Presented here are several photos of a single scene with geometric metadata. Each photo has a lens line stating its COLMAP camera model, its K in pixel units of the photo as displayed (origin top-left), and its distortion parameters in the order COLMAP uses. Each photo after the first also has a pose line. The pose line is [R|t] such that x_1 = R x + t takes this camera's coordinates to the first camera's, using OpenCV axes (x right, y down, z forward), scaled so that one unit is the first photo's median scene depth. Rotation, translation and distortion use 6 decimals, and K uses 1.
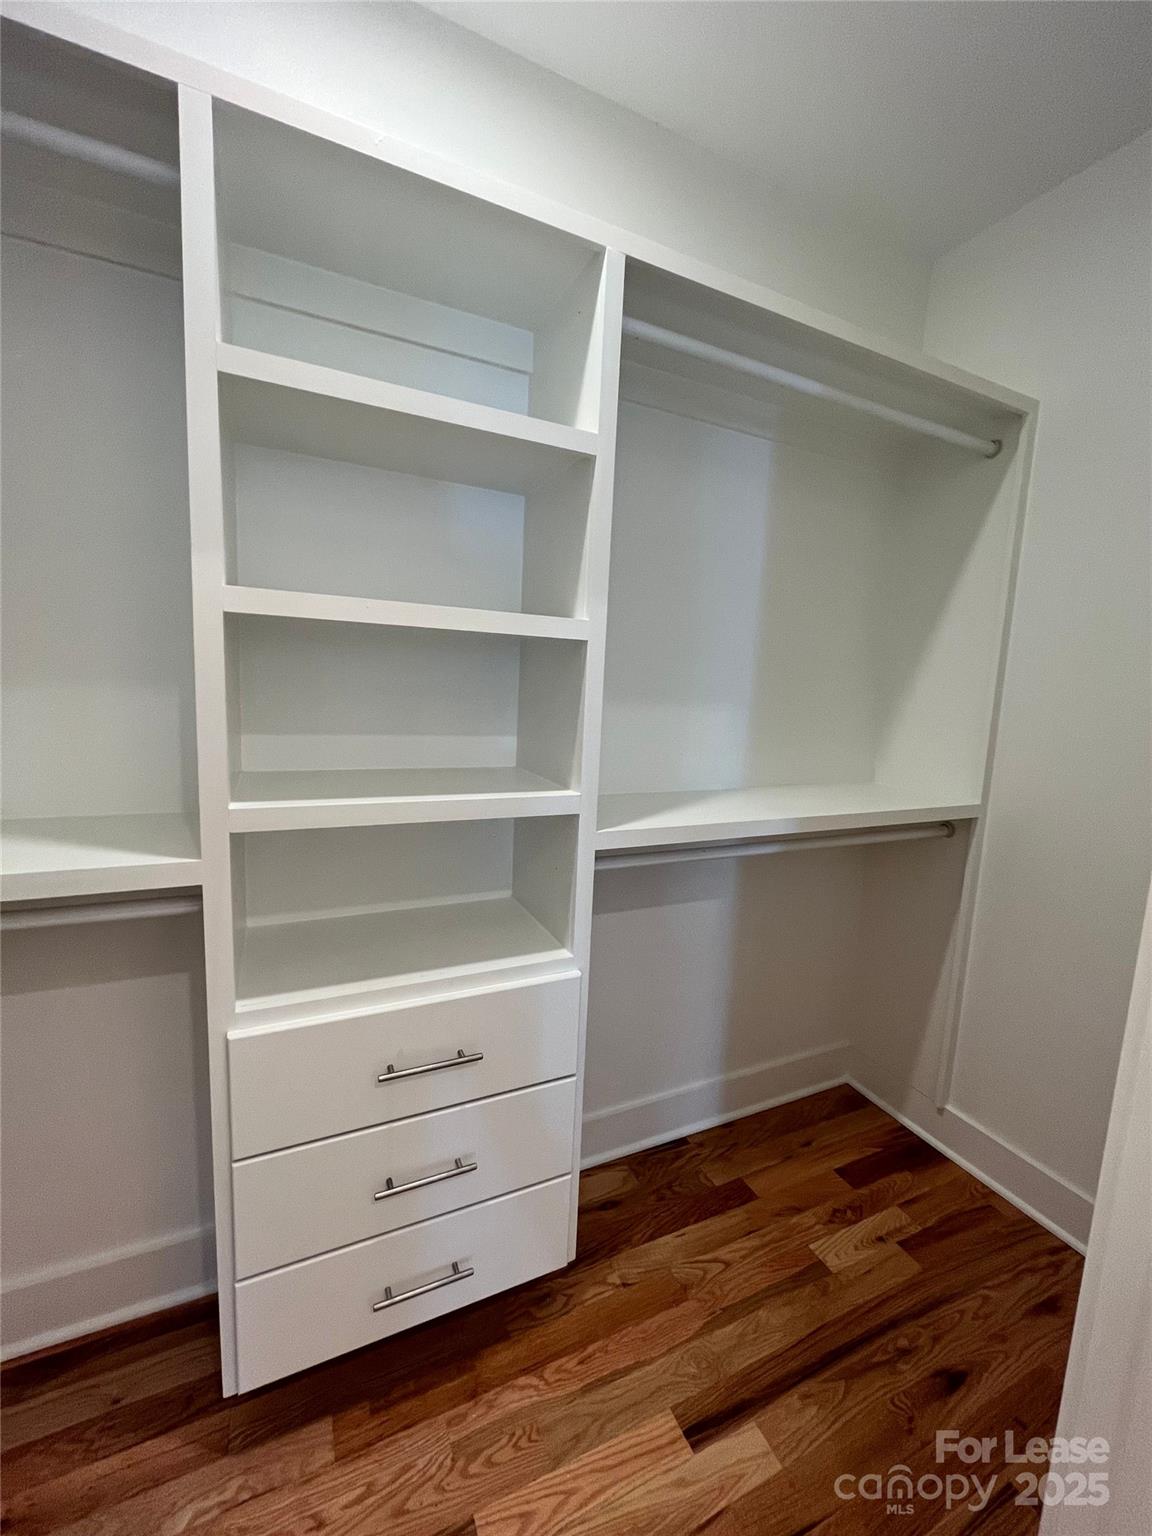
lens RADIAL K [[611.3, 0, 574.9], [0, 611.3, 764.0], [0, 0, 1]] dist [-0.004950, 0.000113]
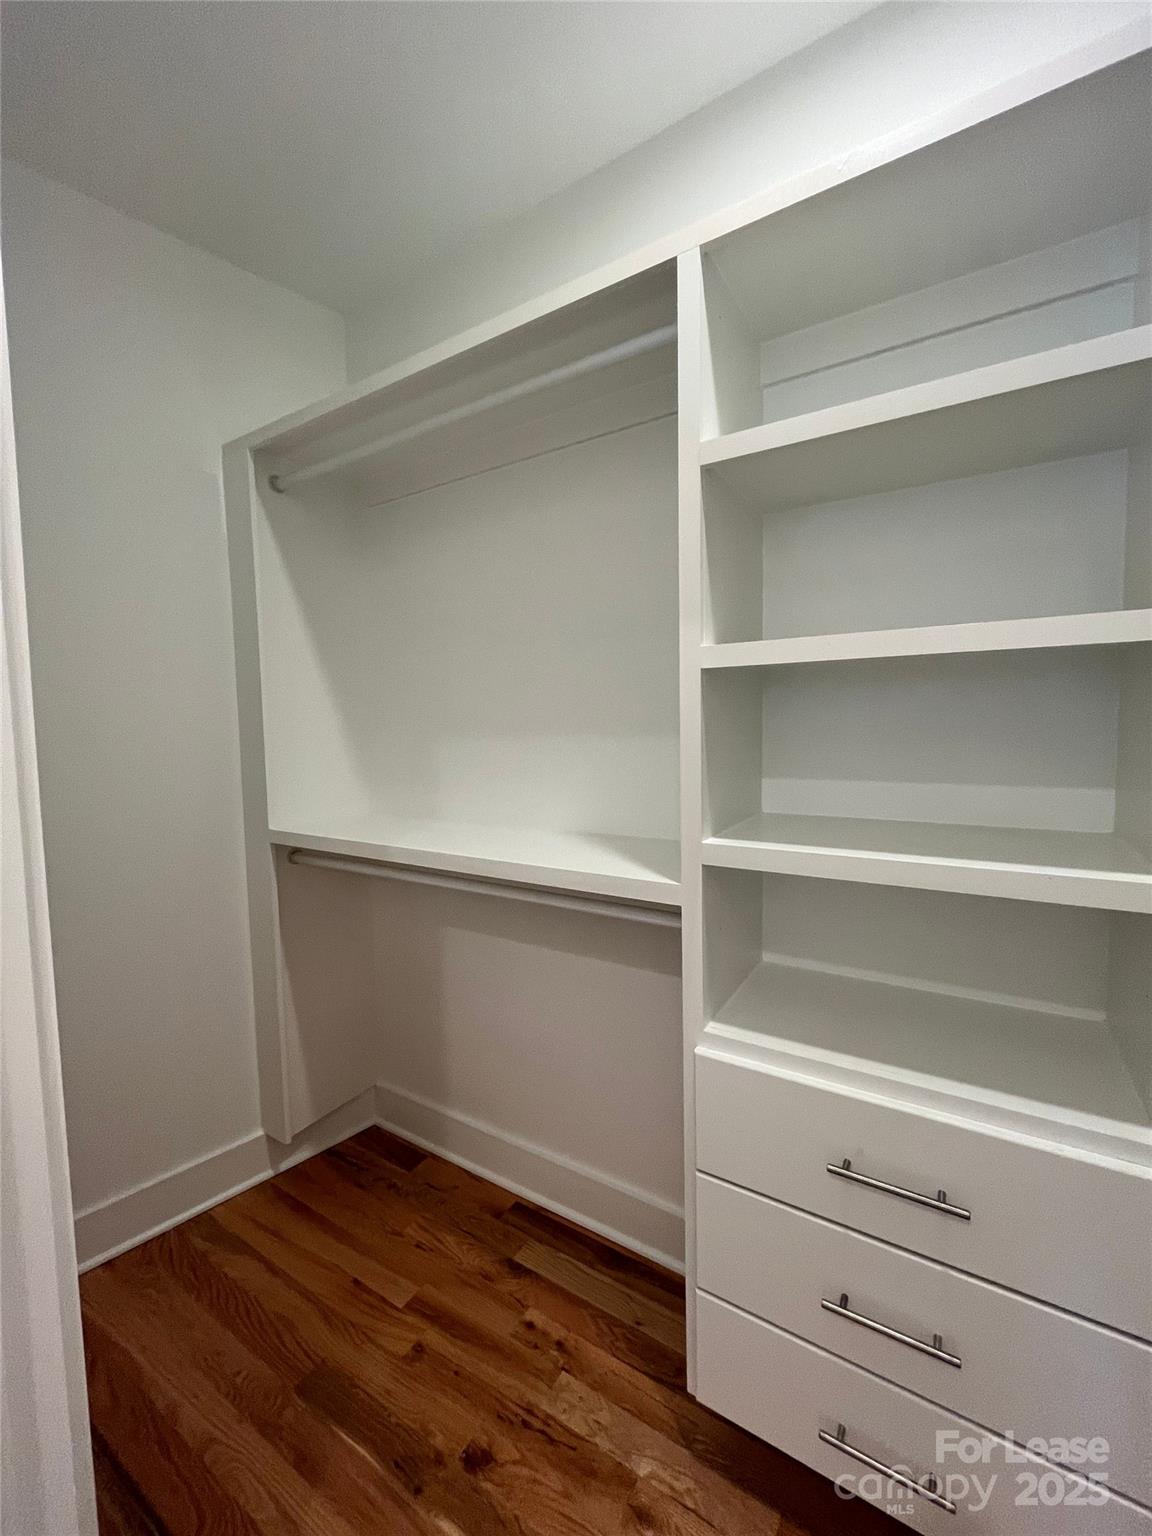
lens RADIAL K [[611.3, 0, 574.9], [0, 611.3, 764.0], [0, 0, 1]] dist [-0.004950, 0.000113]
pose [[0.544462, 0.004456, -0.838773, 0.216085], [-0.067801, 0.996947, -0.038715, -0.009133], [0.836041, 0.077949, 0.543102, 0.163092]]
